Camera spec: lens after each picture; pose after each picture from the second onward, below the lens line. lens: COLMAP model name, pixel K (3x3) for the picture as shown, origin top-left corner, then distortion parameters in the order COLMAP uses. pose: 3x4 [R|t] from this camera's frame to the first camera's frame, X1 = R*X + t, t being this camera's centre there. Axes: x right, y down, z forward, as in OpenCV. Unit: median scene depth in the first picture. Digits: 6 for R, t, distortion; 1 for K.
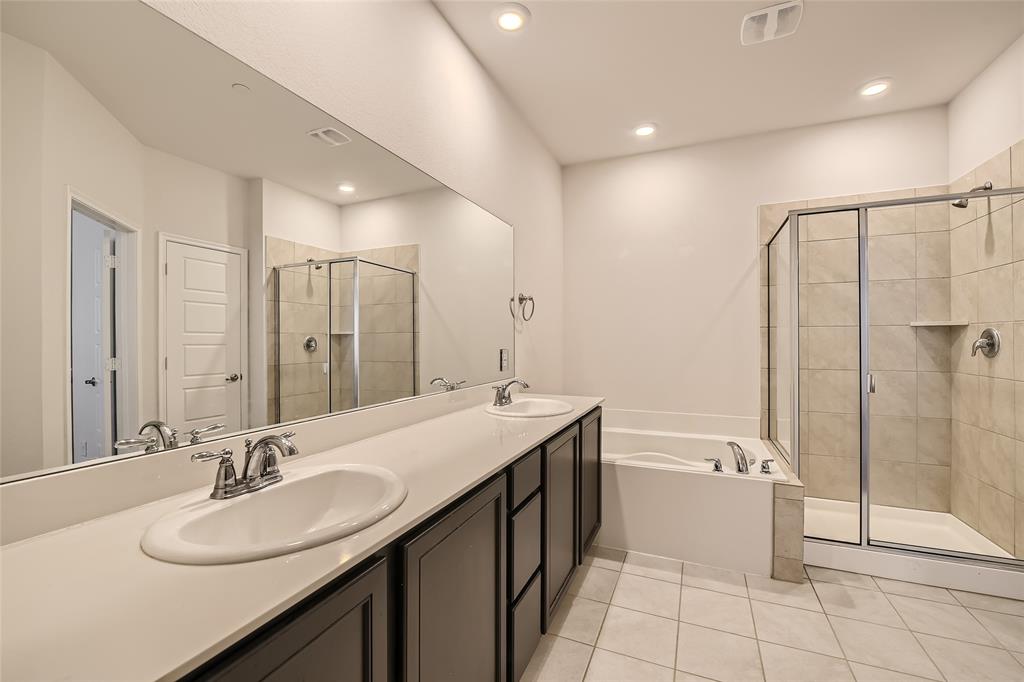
lens RADIAL K [[432.9, 0, 512.0], [0, 432.9, 341.0], [0, 0, 1]] dist [0.022864, -0.000050]
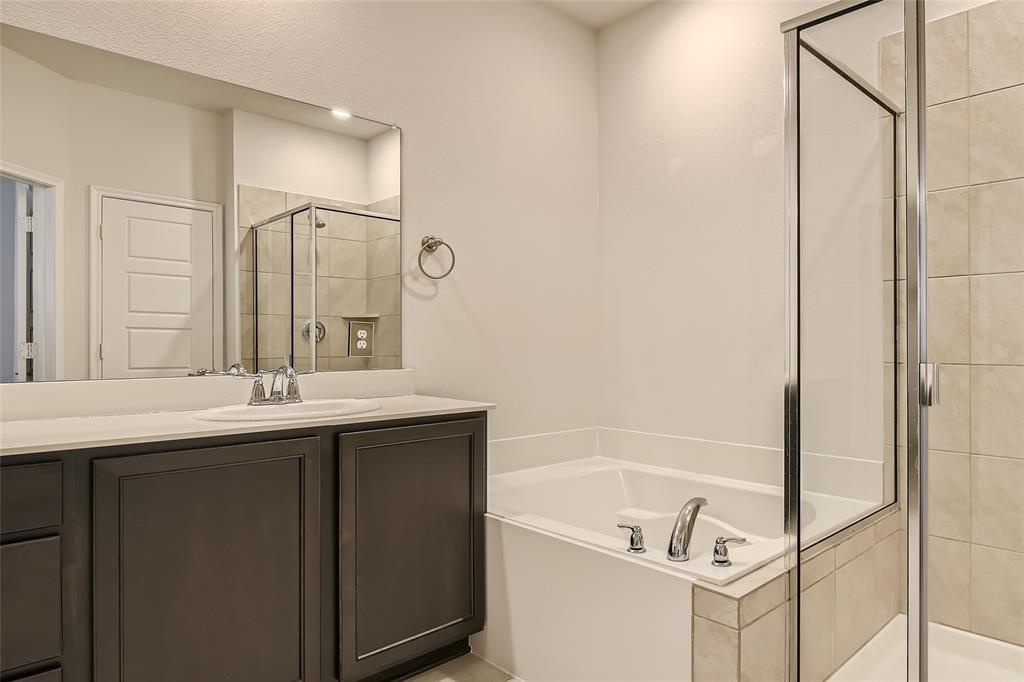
lens RADIAL K [[636.1, 0, 512.0], [0, 636.1, 341.0], [0, 0, 1]] dist [0.014911, 0.000017]
pose [[0.952932, 0.003556, -0.303163, 0.231263], [-0.000633, 0.999952, 0.009740, 0.017928], [0.303183, -0.009090, 0.952889, 0.100010]]
